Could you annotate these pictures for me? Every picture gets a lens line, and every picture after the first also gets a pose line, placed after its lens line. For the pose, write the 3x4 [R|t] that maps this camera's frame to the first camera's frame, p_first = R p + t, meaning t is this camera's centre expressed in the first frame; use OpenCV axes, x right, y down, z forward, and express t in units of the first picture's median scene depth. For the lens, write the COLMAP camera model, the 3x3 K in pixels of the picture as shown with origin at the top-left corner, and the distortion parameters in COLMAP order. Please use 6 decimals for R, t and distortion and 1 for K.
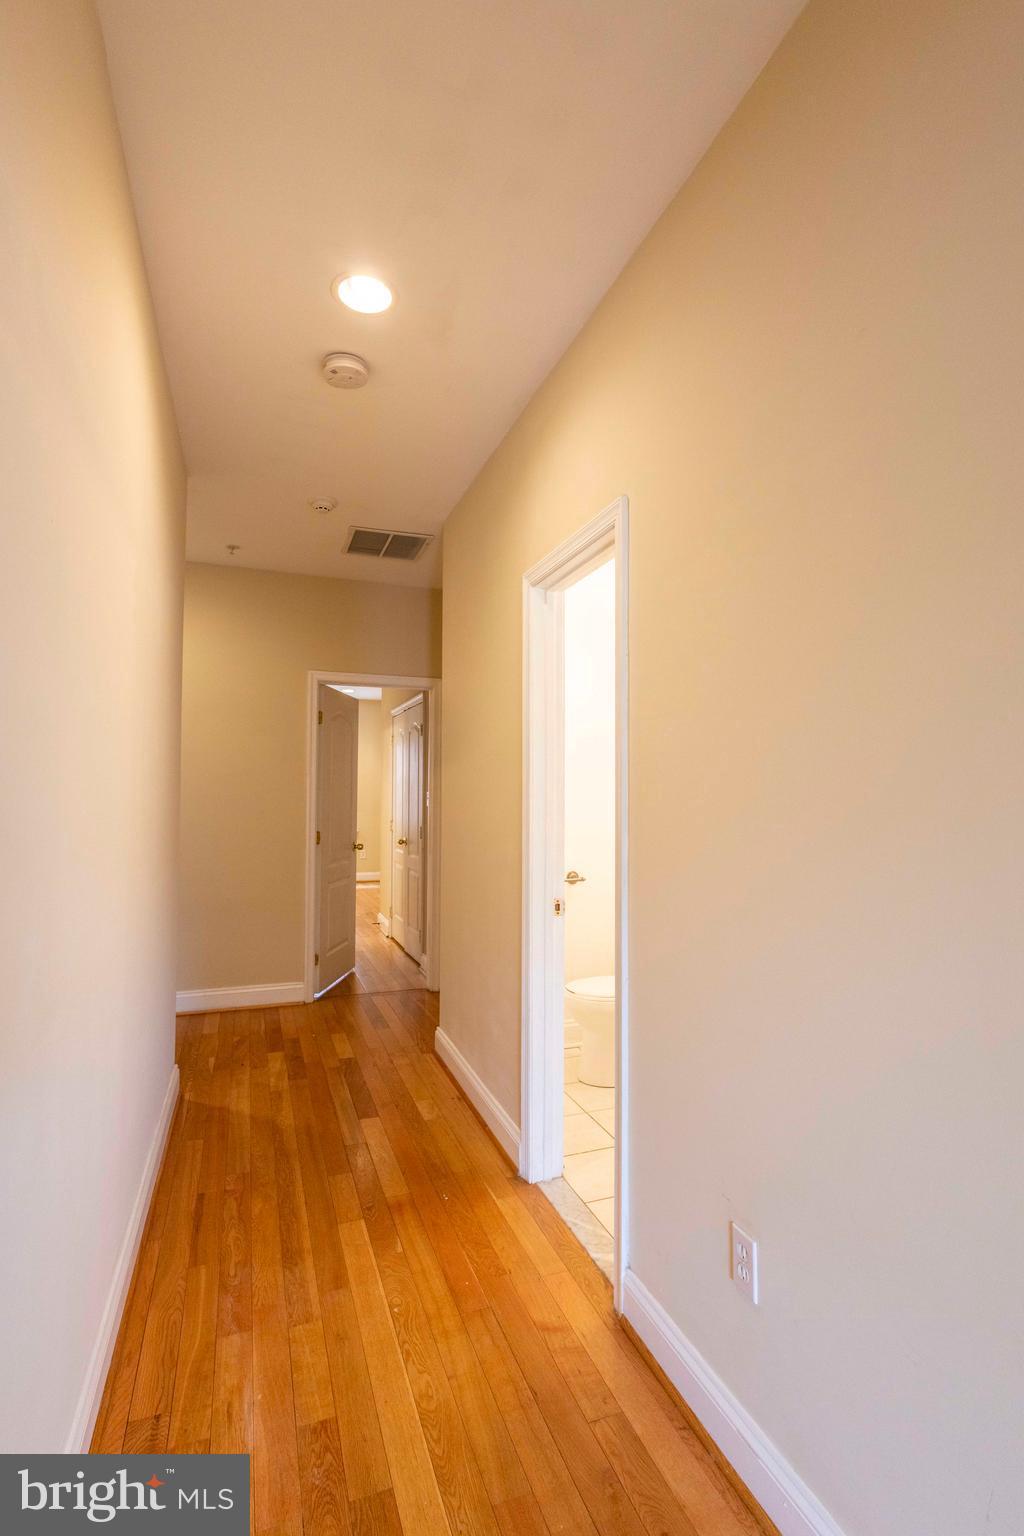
lens RADIAL K [[704.9, 0, 503.1], [0, 704.9, 768.6], [0, 0, 1]] dist [0.002037, -0.000324]
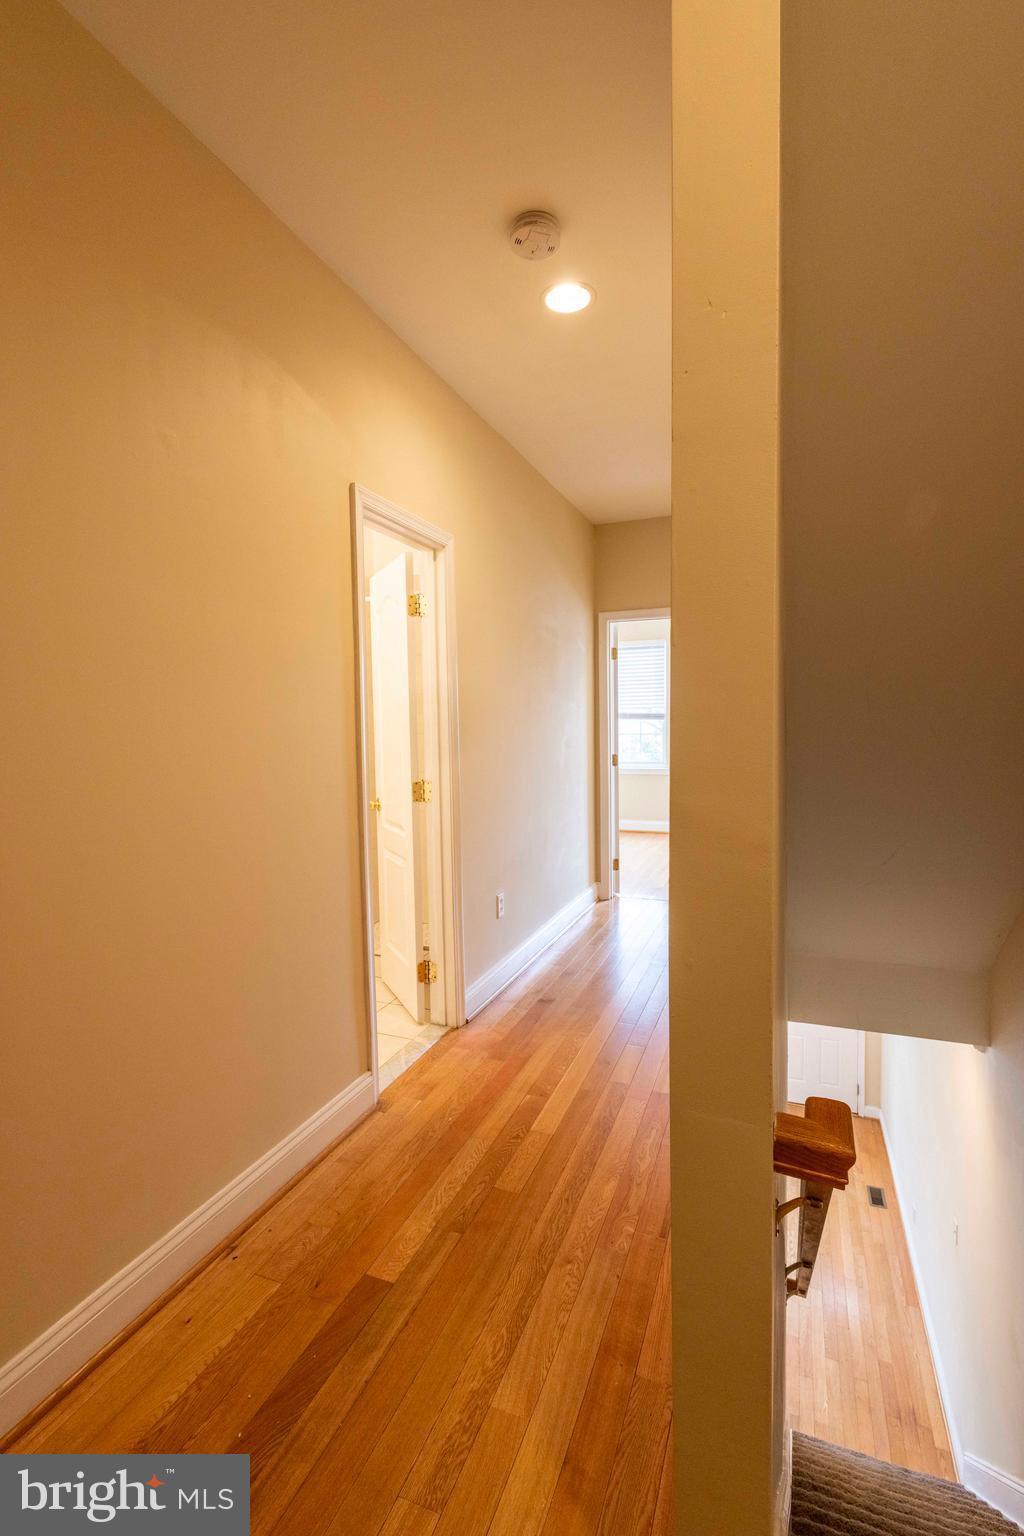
lens RADIAL K [[704.9, 0, 507.3], [0, 704.9, 767.1], [0, 0, 1]] dist [0.002037, -0.000324]
pose [[-0.743836, -0.036406, 0.667370, -0.833846], [-0.014629, 0.999163, 0.038201, 0.058465], [-0.668202, 0.018652, -0.743746, 1.752516]]
